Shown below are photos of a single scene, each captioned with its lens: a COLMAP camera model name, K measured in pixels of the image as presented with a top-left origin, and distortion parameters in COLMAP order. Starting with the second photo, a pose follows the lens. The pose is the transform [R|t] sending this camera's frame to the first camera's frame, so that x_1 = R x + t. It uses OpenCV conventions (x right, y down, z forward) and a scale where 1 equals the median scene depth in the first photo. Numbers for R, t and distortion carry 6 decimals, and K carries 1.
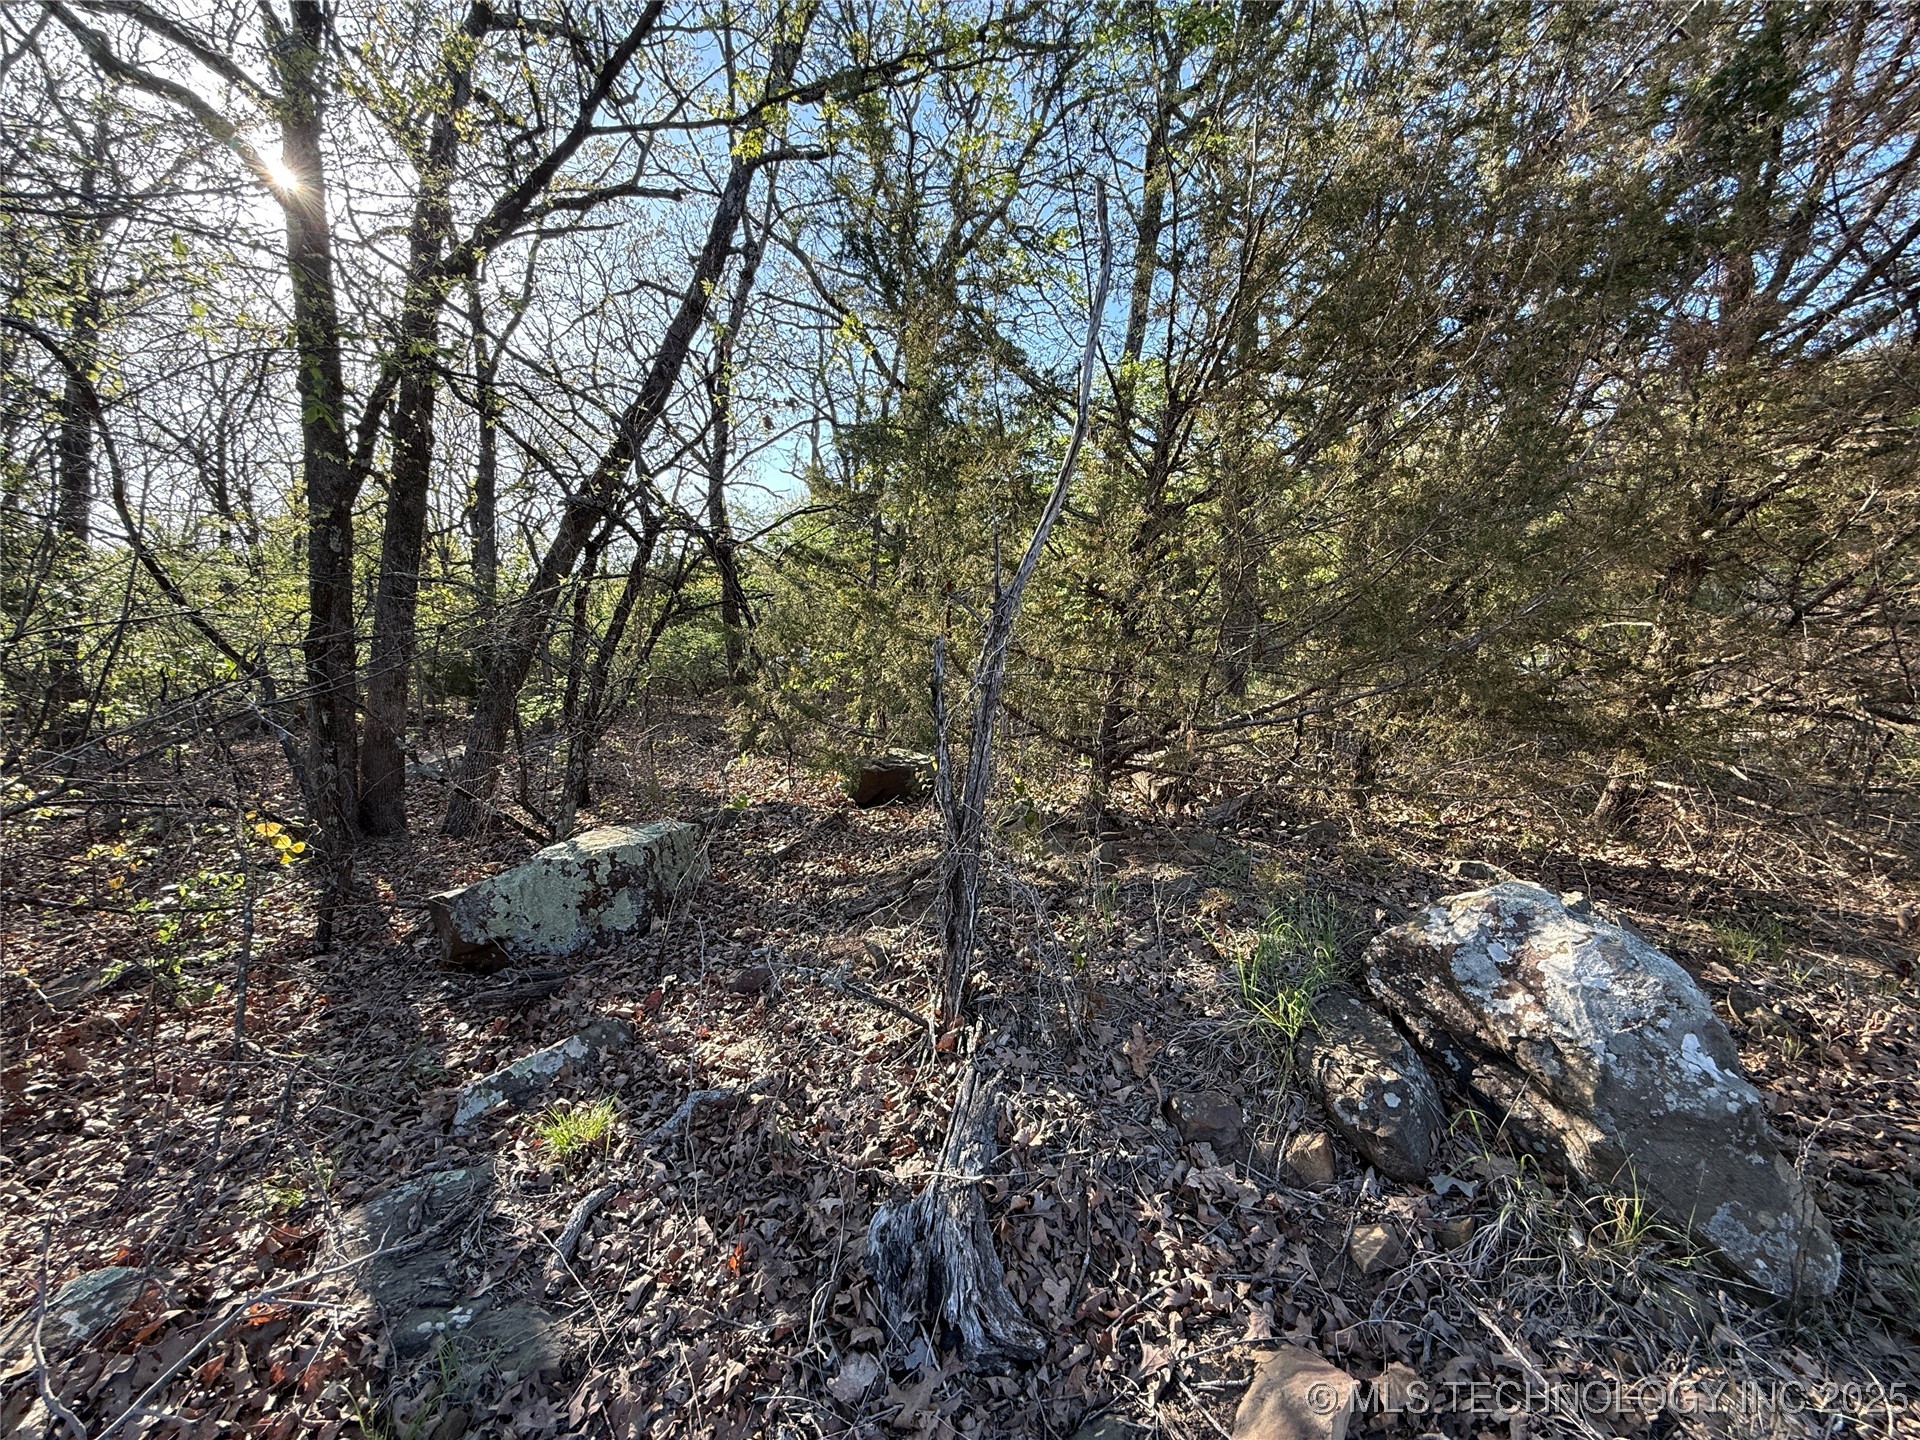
lens RADIAL K [[761.0, 0, 957.0], [0, 761.0, 711.0], [0, 0, 1]] dist [-0.000573, 0.000738]
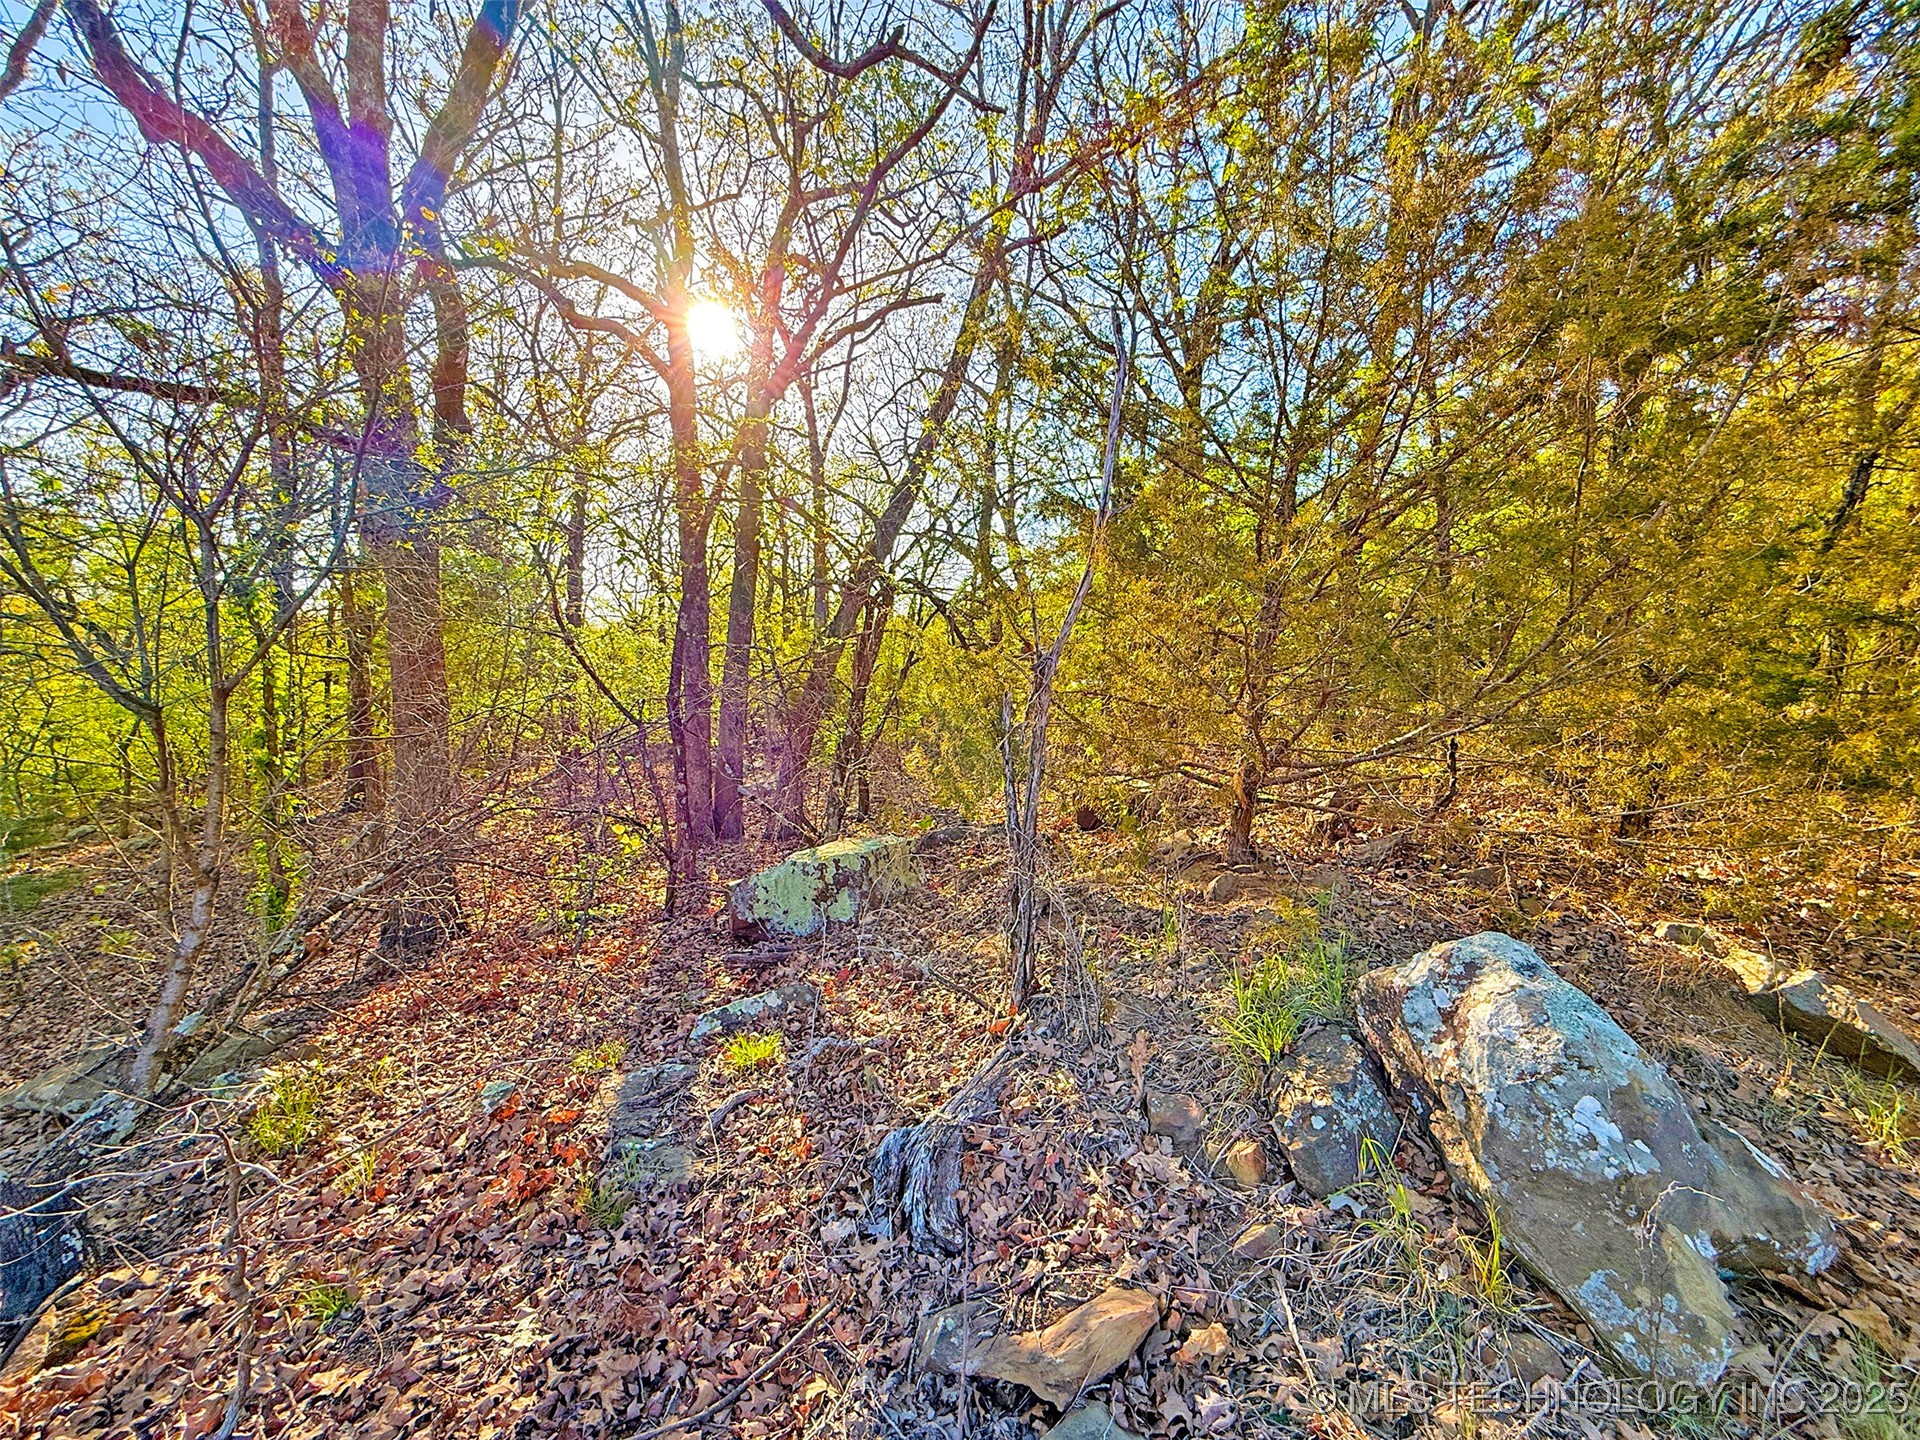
lens RADIAL K [[761.0, 0, 957.0], [0, 761.0, 711.0], [0, 0, 1]] dist [-0.000573, 0.000738]
pose [[0.918160, -0.021389, -0.395633, 0.524806], [0.009705, 0.999456, -0.031511, -0.038927], [0.396091, 0.025092, 0.917868, -0.194562]]
